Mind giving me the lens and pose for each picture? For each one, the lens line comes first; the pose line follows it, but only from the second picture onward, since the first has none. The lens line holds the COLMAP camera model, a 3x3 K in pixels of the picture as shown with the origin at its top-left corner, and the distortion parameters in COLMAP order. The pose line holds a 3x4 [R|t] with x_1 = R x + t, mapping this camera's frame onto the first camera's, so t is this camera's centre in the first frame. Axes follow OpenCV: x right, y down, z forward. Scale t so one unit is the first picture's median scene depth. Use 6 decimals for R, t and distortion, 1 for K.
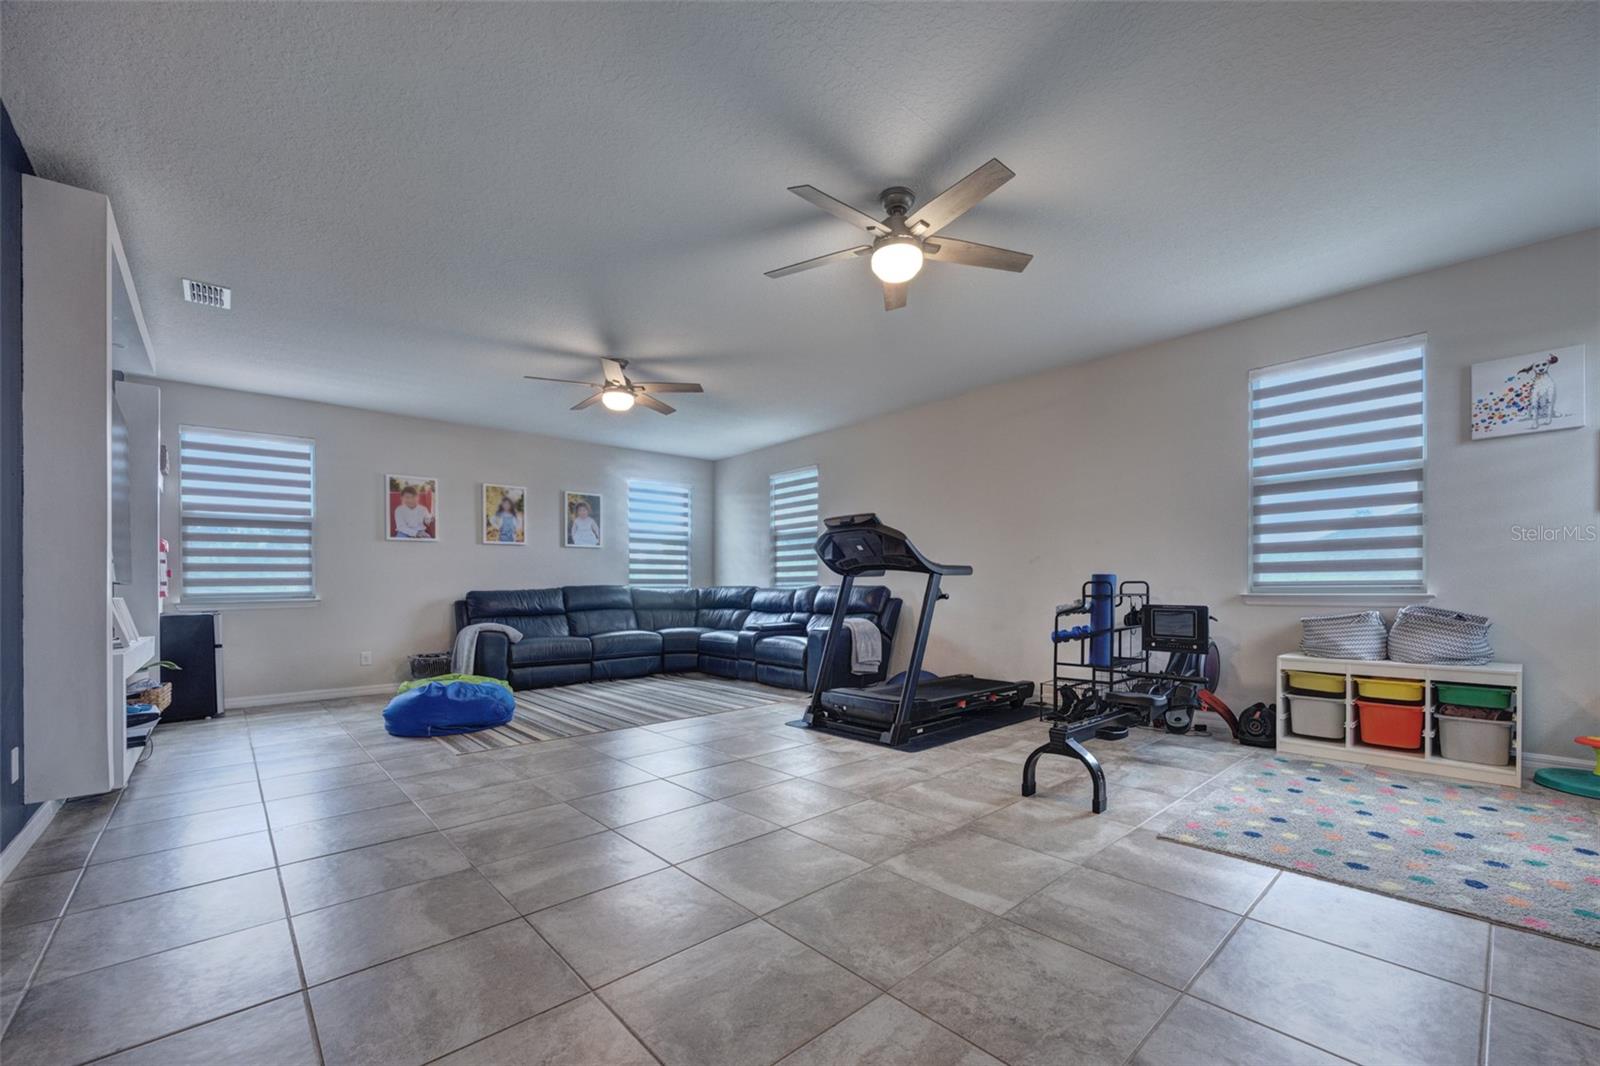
lens RADIAL K [[646.4, 0, 810.6], [0, 646.4, 604.2], [0, 0, 1]] dist [-0.003145, -0.000971]
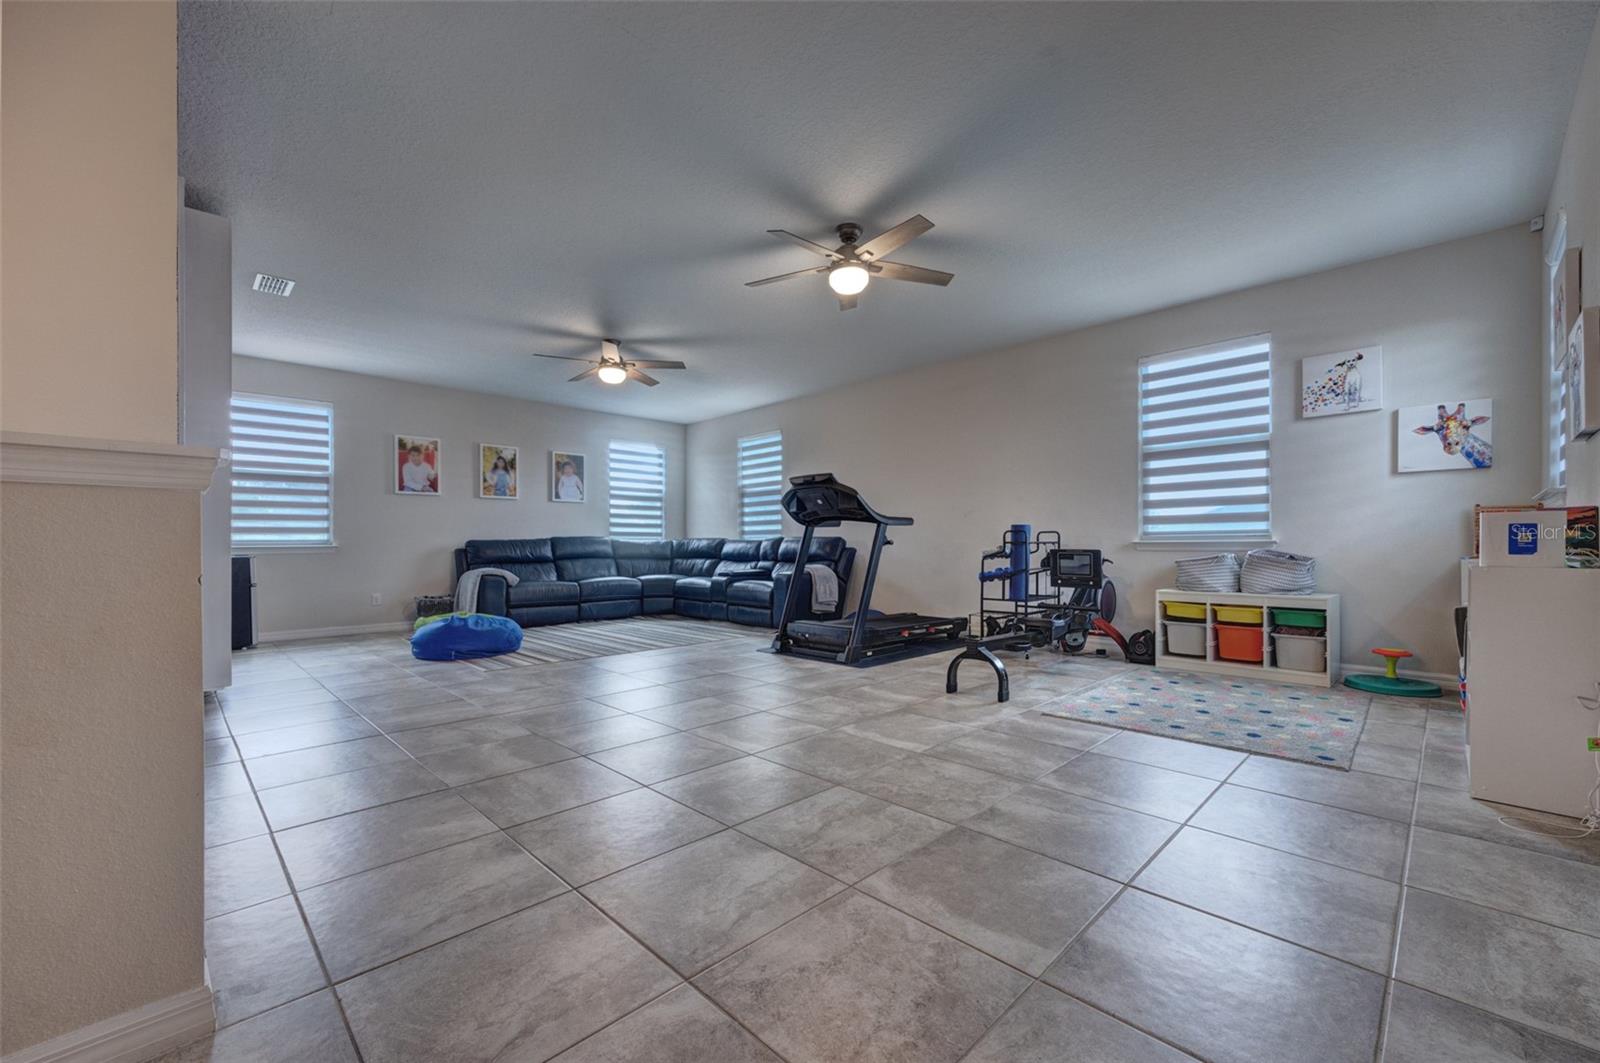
lens RADIAL K [[646.4, 0, 794.3], [0, 646.4, 546.2], [0, 0, 1]] dist [-0.003145, -0.000971]
pose [[0.999173, 0.002686, 0.040573, -0.018859], [-0.001554, 0.999609, -0.027910, 0.028592], [-0.040633, 0.027824, 0.998787, -0.190399]]
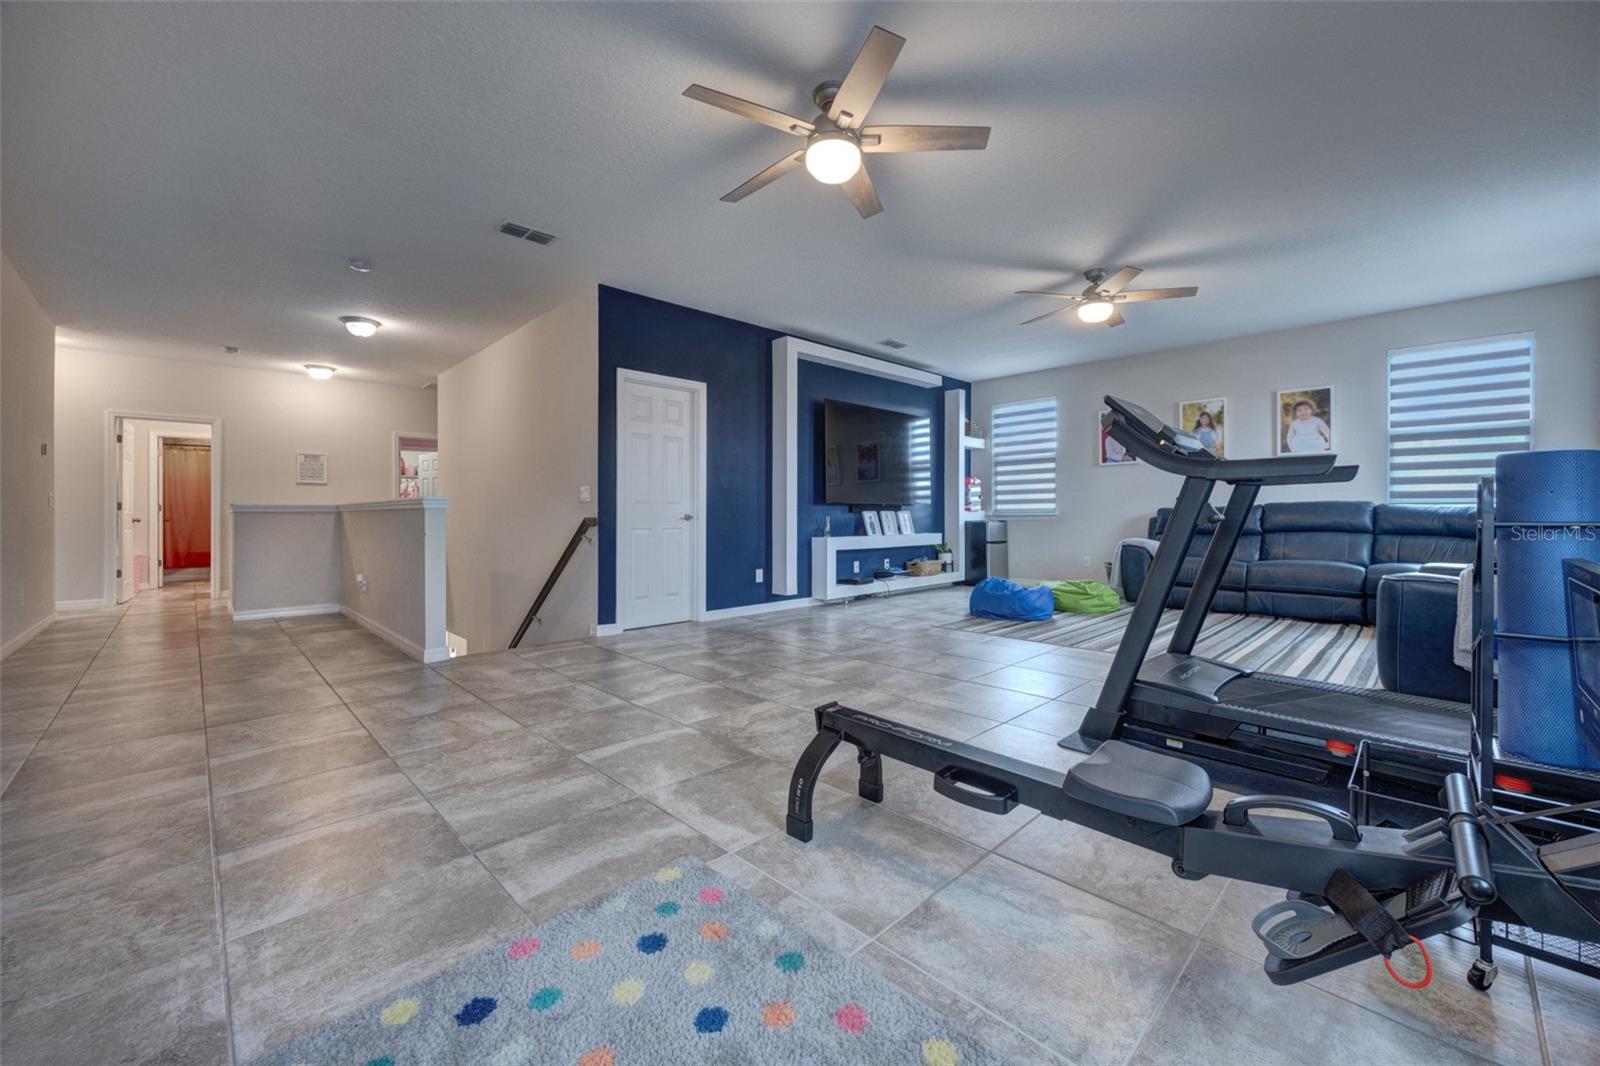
lens RADIAL K [[646.4, 0, 857.0], [0, 646.4, 513.8], [0, 0, 1]] dist [-0.003145, -0.000971]
pose [[0.066471, 0.009994, -0.997738, 0.716809], [-0.022522, 0.999710, 0.008513, -0.014055], [0.997534, 0.021905, 0.066676, 0.646891]]
